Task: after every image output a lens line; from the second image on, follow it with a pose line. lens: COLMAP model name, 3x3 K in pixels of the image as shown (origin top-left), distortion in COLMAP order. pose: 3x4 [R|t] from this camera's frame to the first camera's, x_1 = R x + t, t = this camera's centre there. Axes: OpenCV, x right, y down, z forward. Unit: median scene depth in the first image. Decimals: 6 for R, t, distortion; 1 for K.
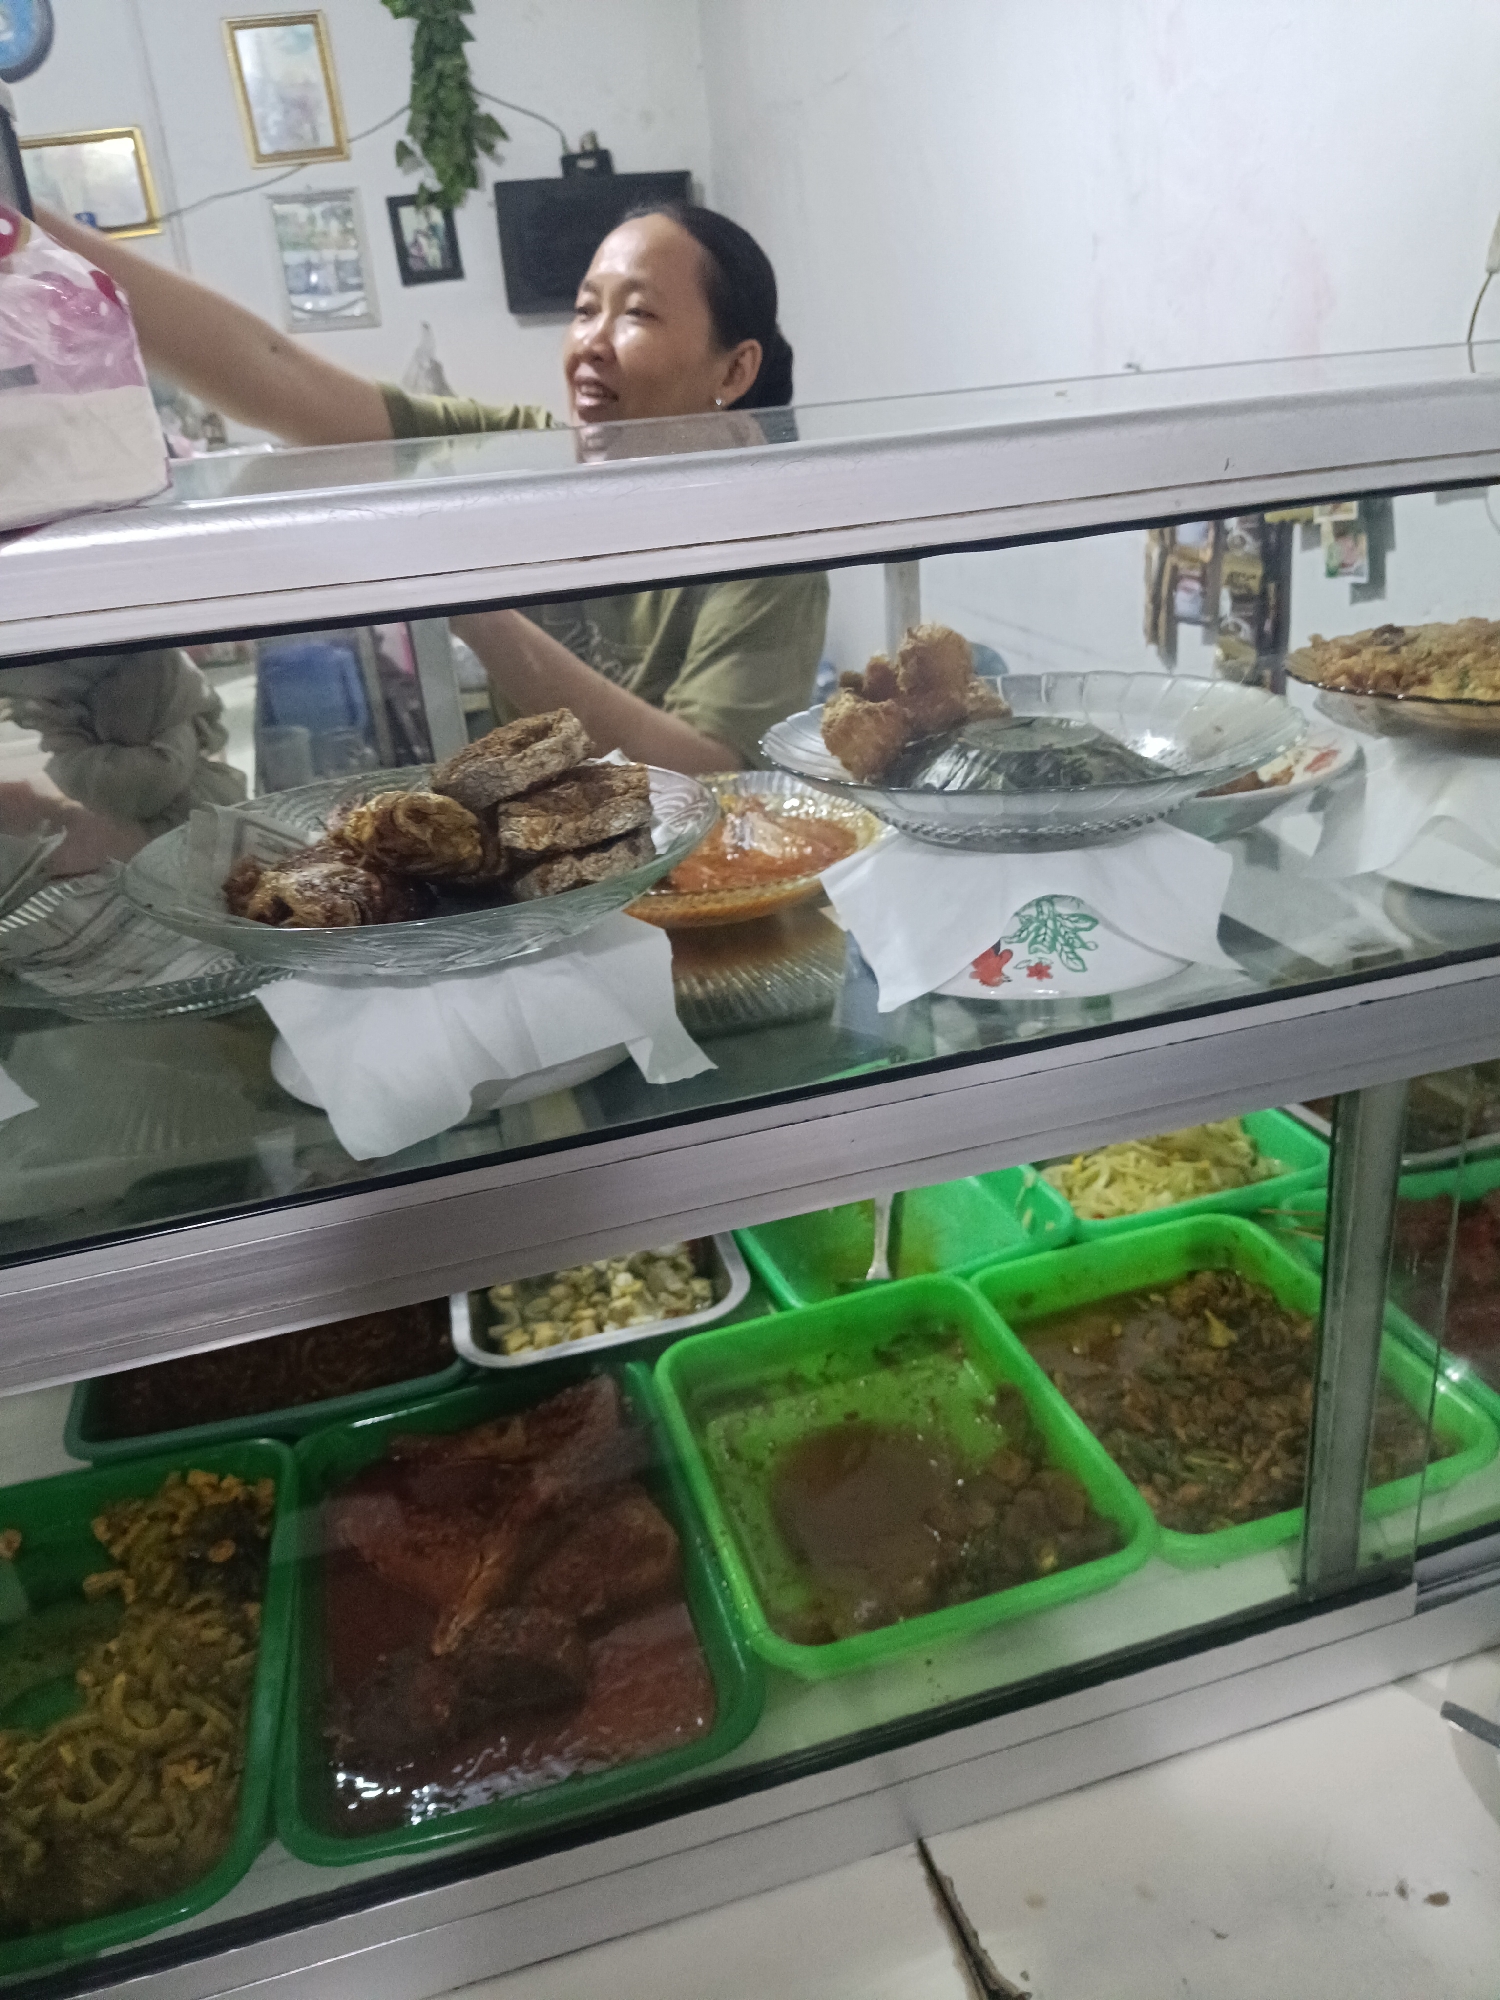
lens RADIAL K [[1487.1, 0, 750.0], [0, 1487.1, 1000.0], [0, 0, 1]] dist [0.061179, -0.106136]
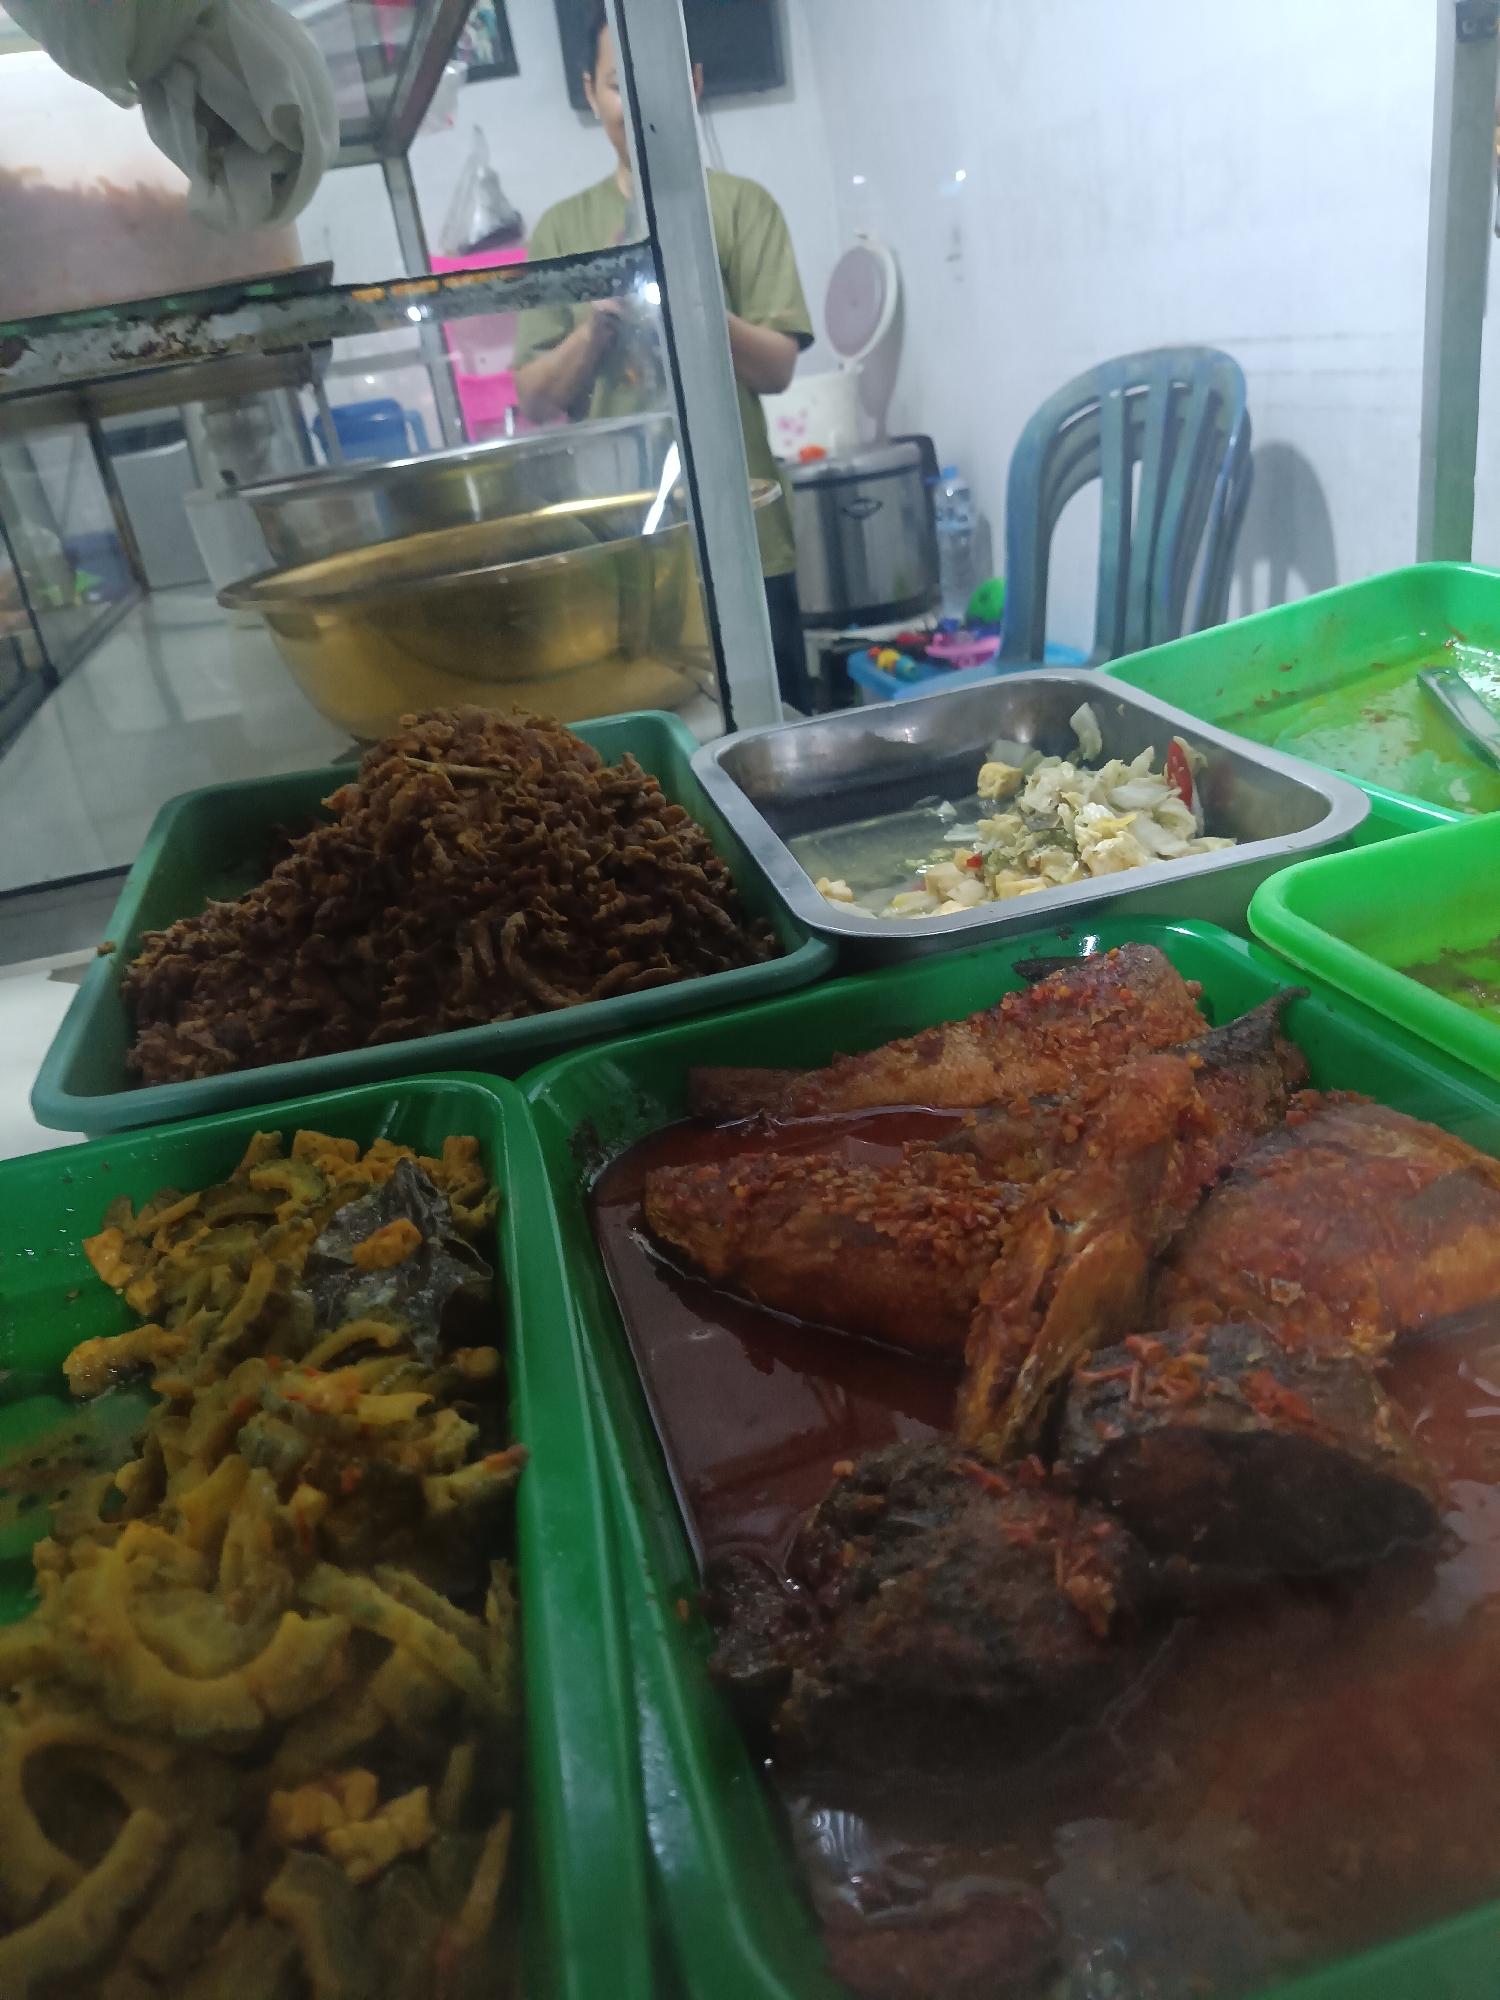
lens RADIAL K [[1487.1, 0, 750.0], [0, 1487.1, 1000.0], [0, 0, 1]] dist [0.061179, -0.106136]
pose [[0.997957, -0.047842, -0.042339, -0.256053], [0.048652, 0.998648, 0.018316, 0.327328], [0.041405, -0.020338, 0.998935, 0.658963]]
